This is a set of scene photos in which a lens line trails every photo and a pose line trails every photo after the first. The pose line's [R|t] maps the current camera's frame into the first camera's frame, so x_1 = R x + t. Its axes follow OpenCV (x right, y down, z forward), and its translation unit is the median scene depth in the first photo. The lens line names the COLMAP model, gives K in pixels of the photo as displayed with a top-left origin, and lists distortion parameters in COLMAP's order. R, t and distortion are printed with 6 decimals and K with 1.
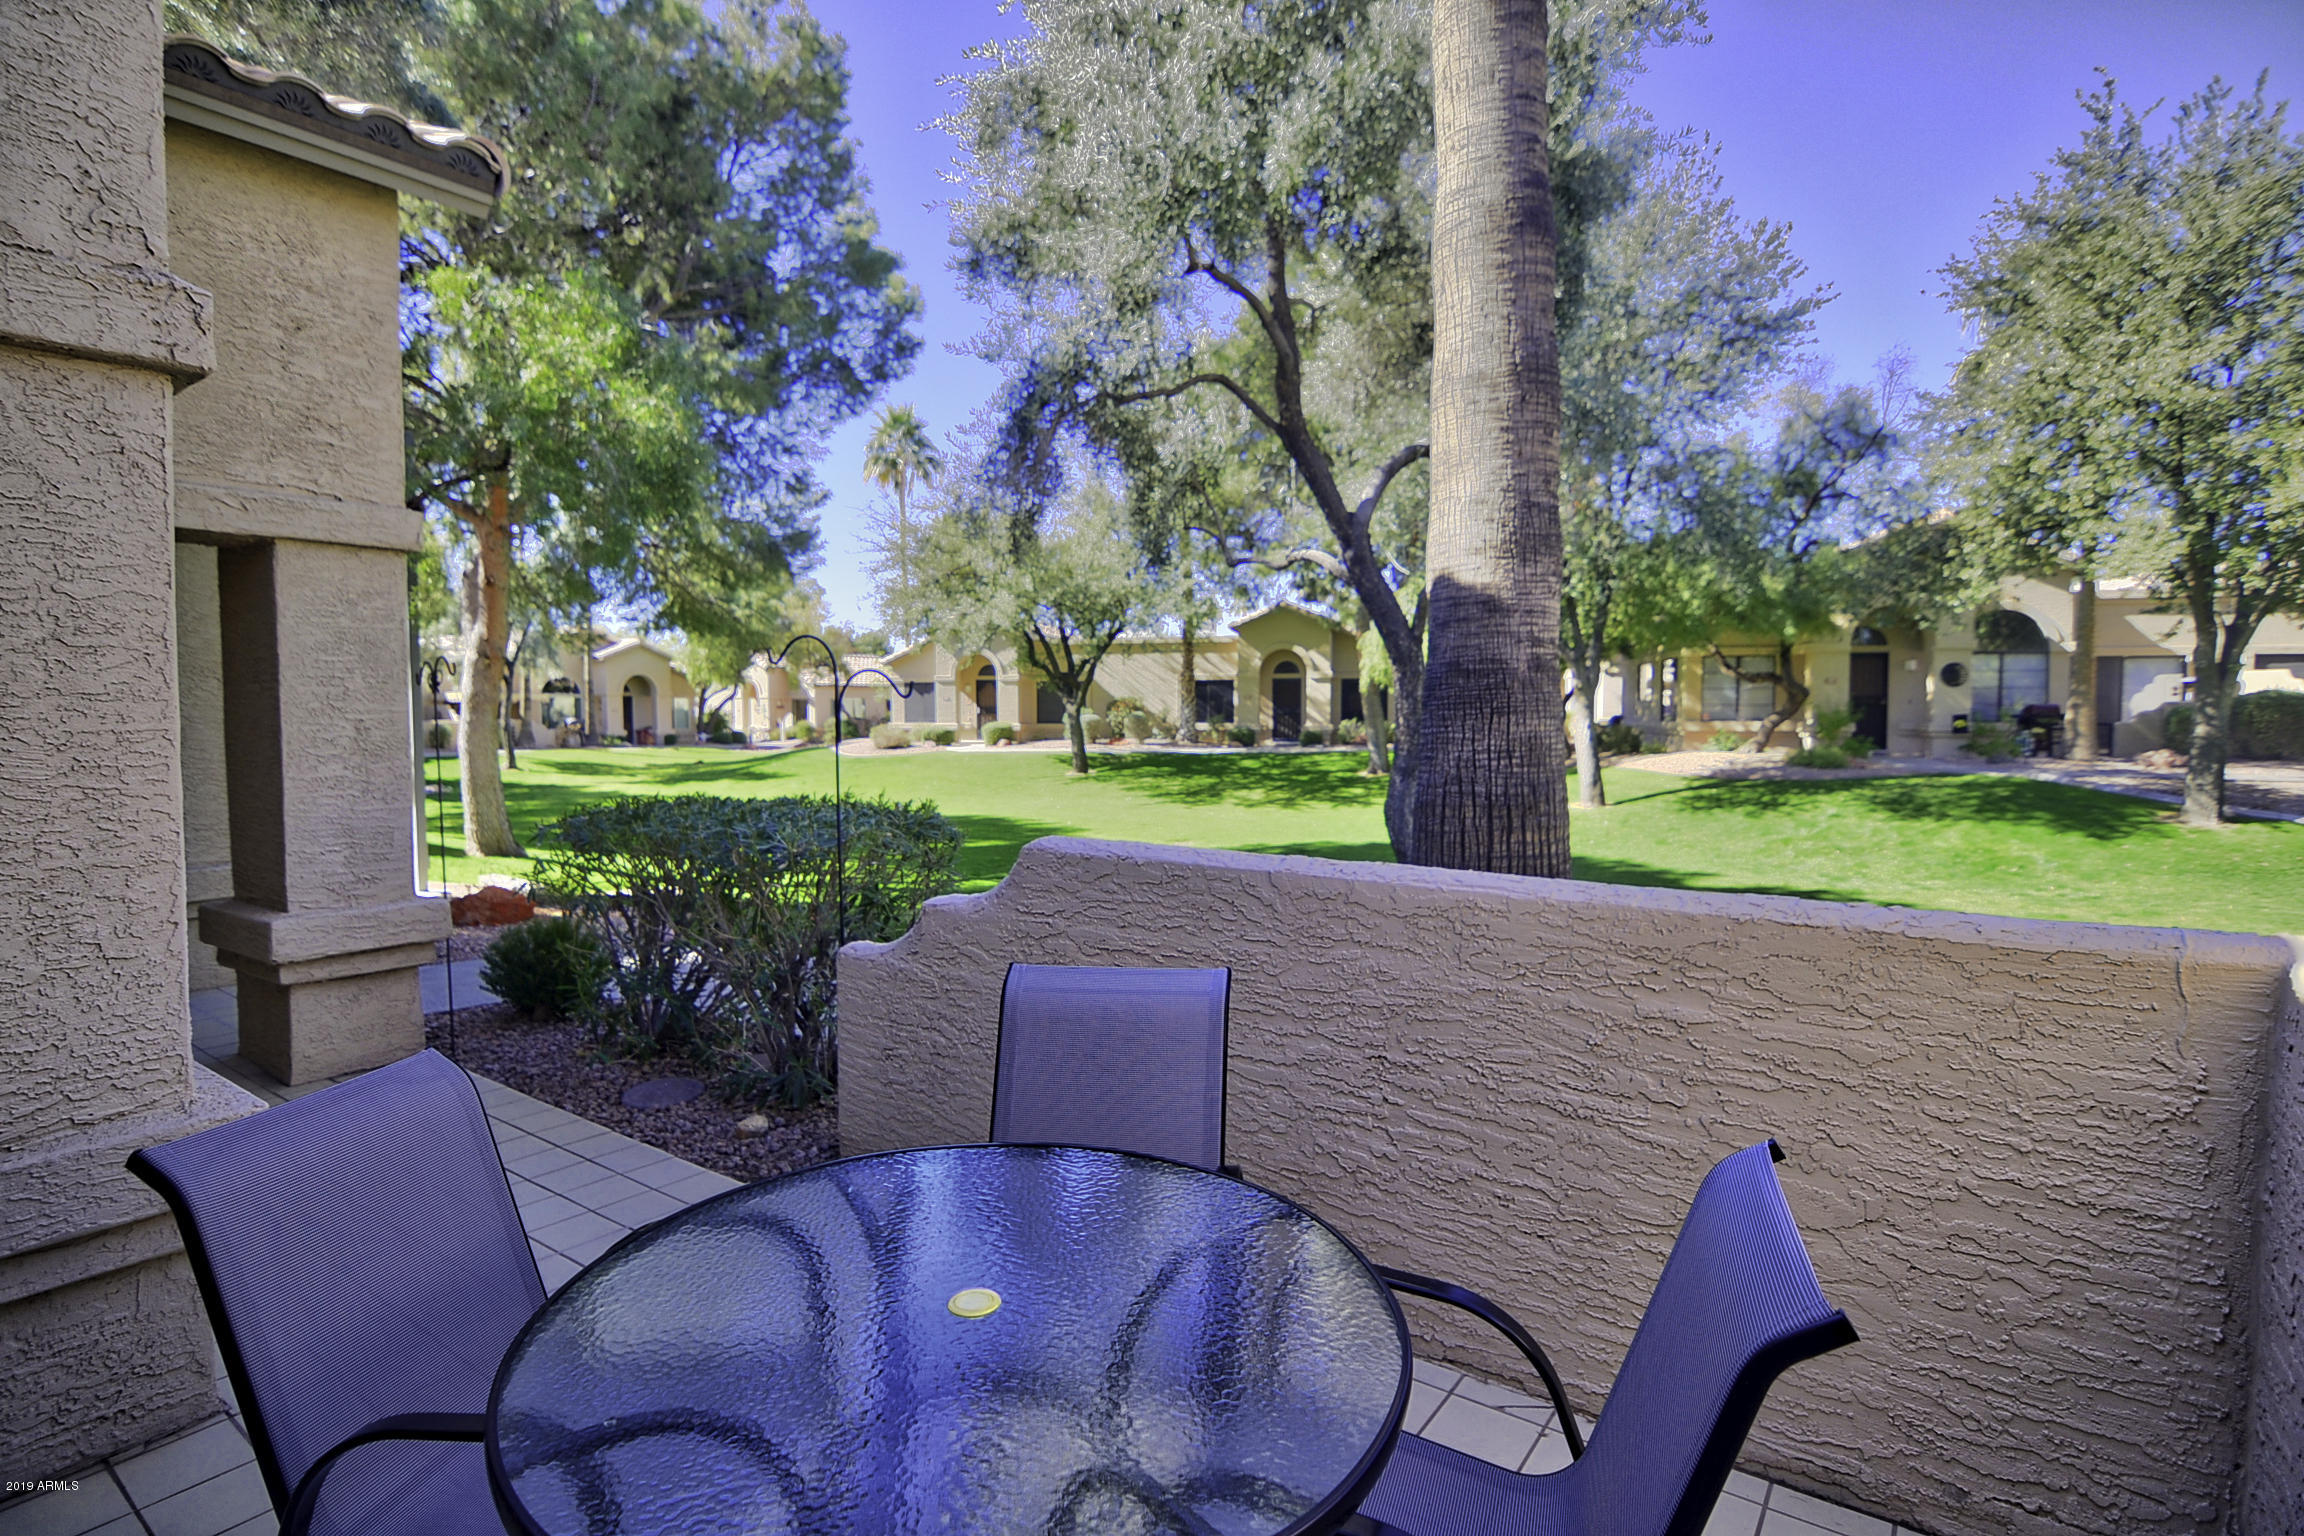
lens RADIAL K [[1134.4, 0, 1145.9], [0, 1134.4, 758.2], [0, 0, 1]] dist [-0.007444, -0.008117]
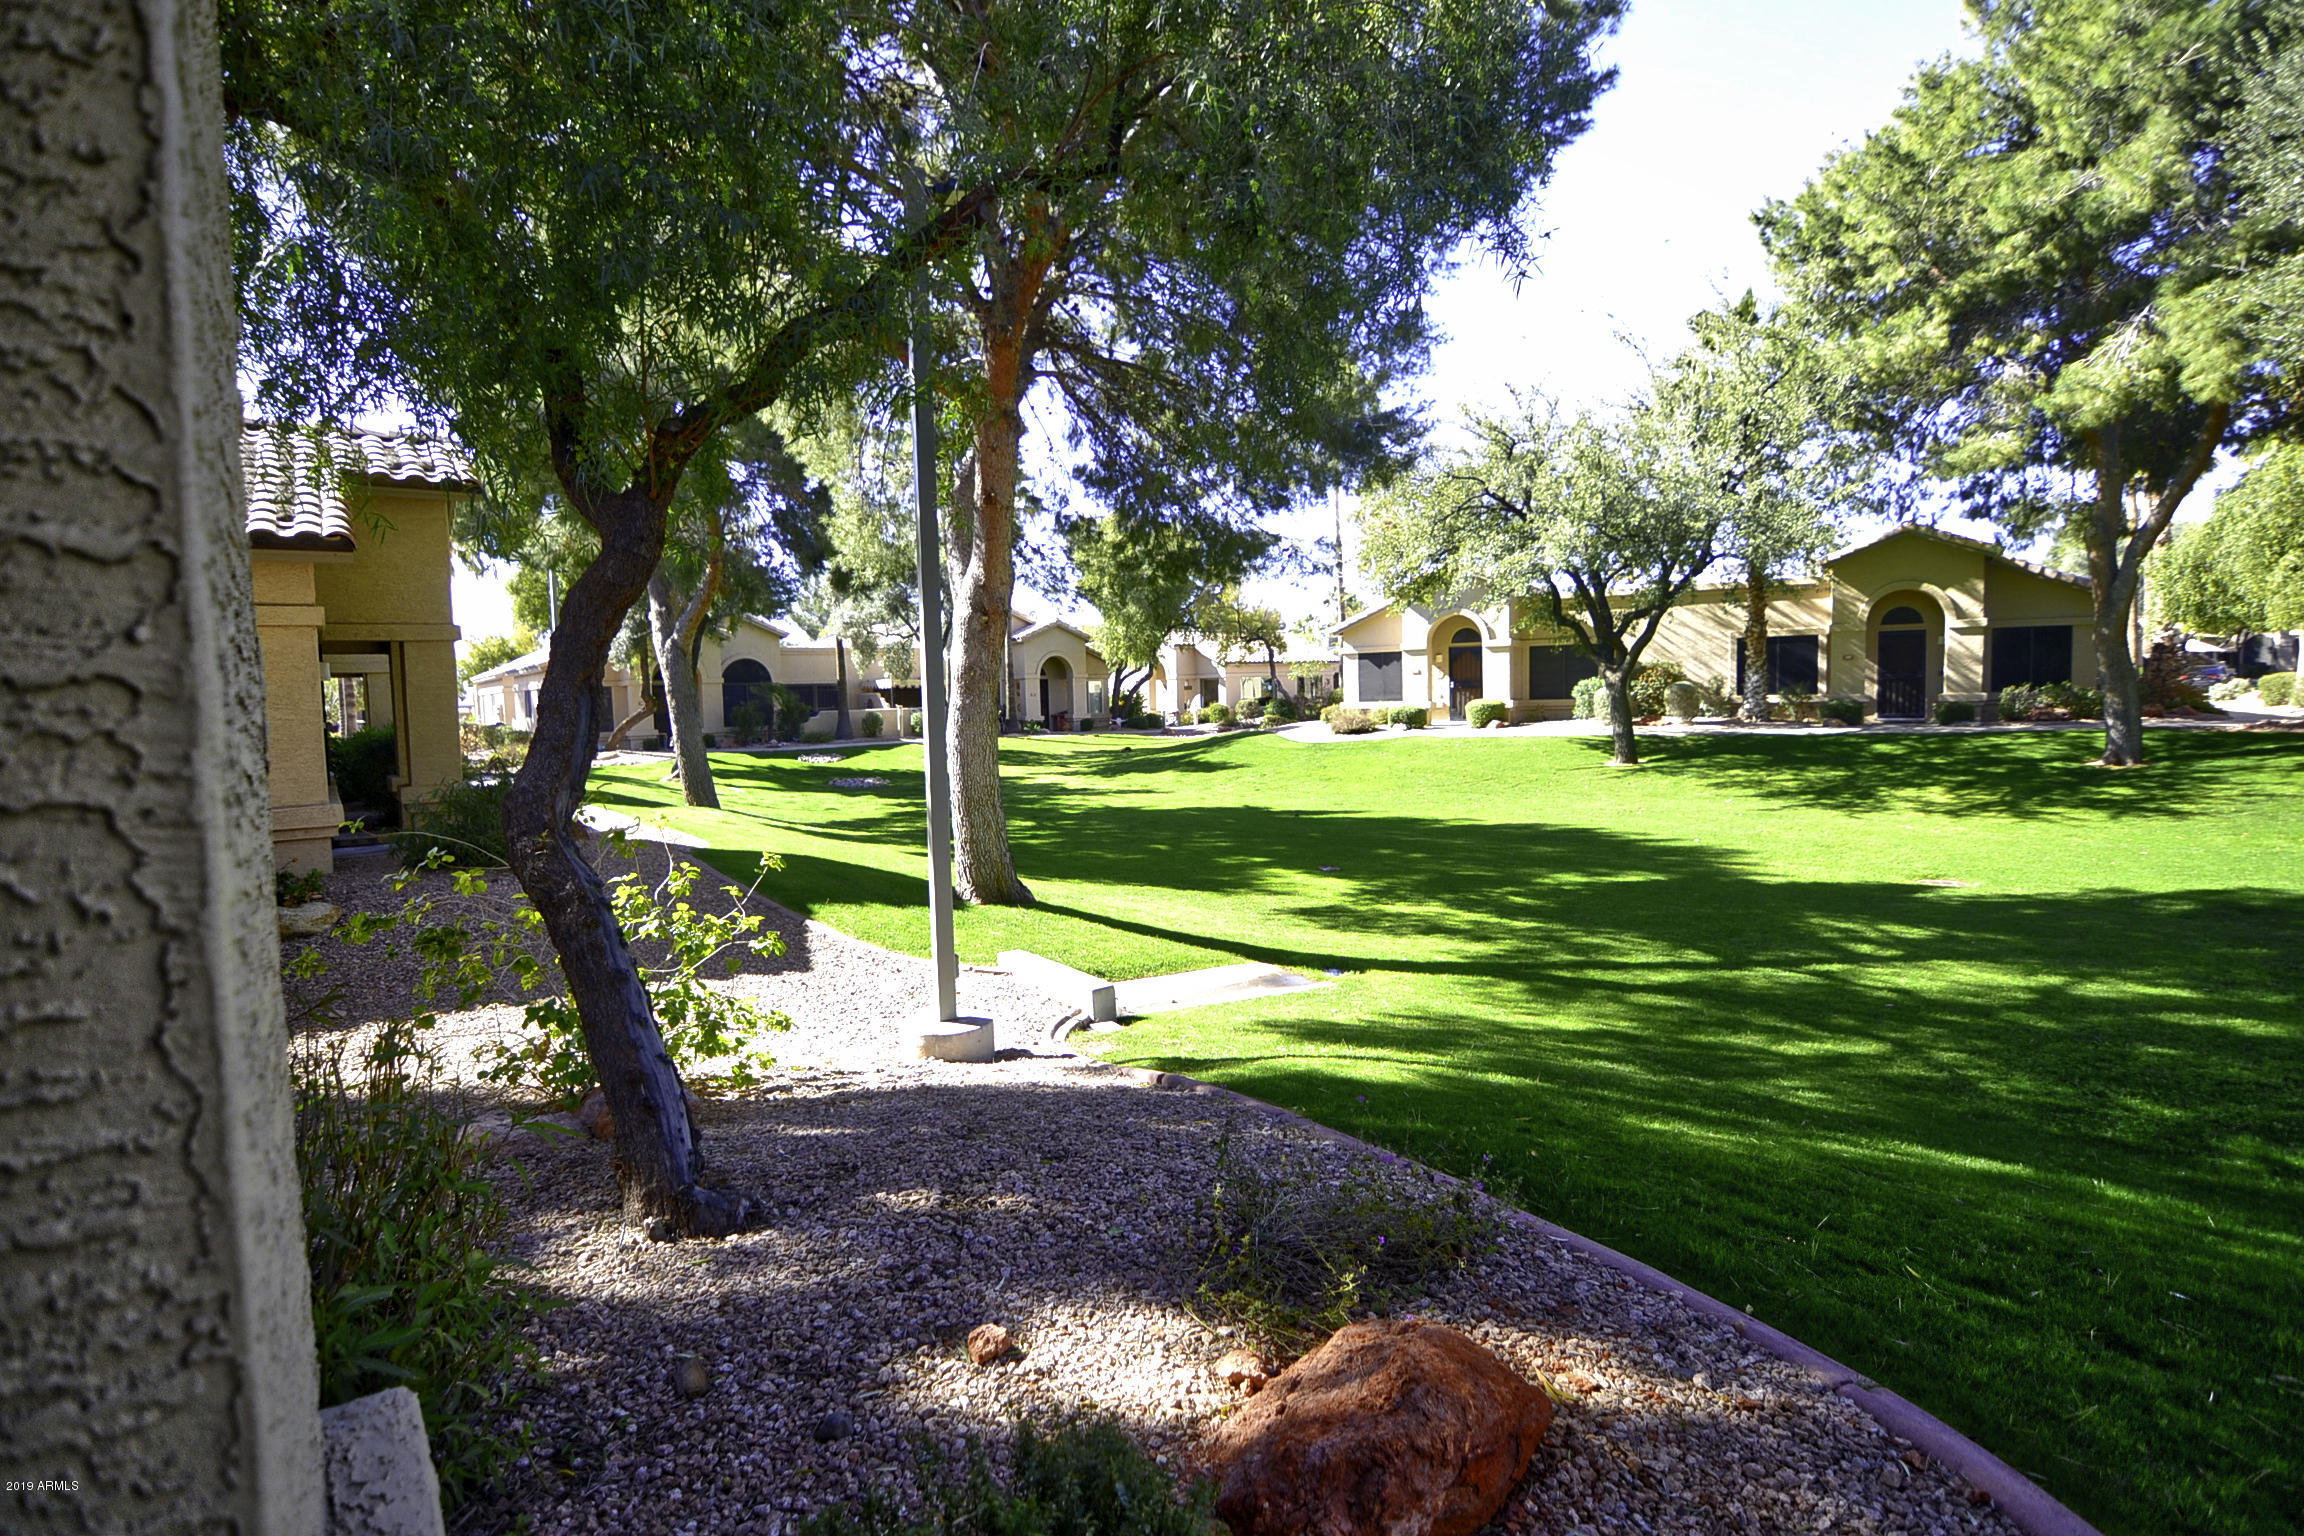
lens RADIAL K [[1134.4, 0, 1153.5], [0, 1134.4, 767.8], [0, 0, 1]] dist [-0.007444, -0.008117]
pose [[0.955051, -0.002099, -0.296433, -0.116117], [0.009913, 0.999642, 0.024862, -0.004772], [0.296275, -0.026683, 0.954730, 0.154801]]
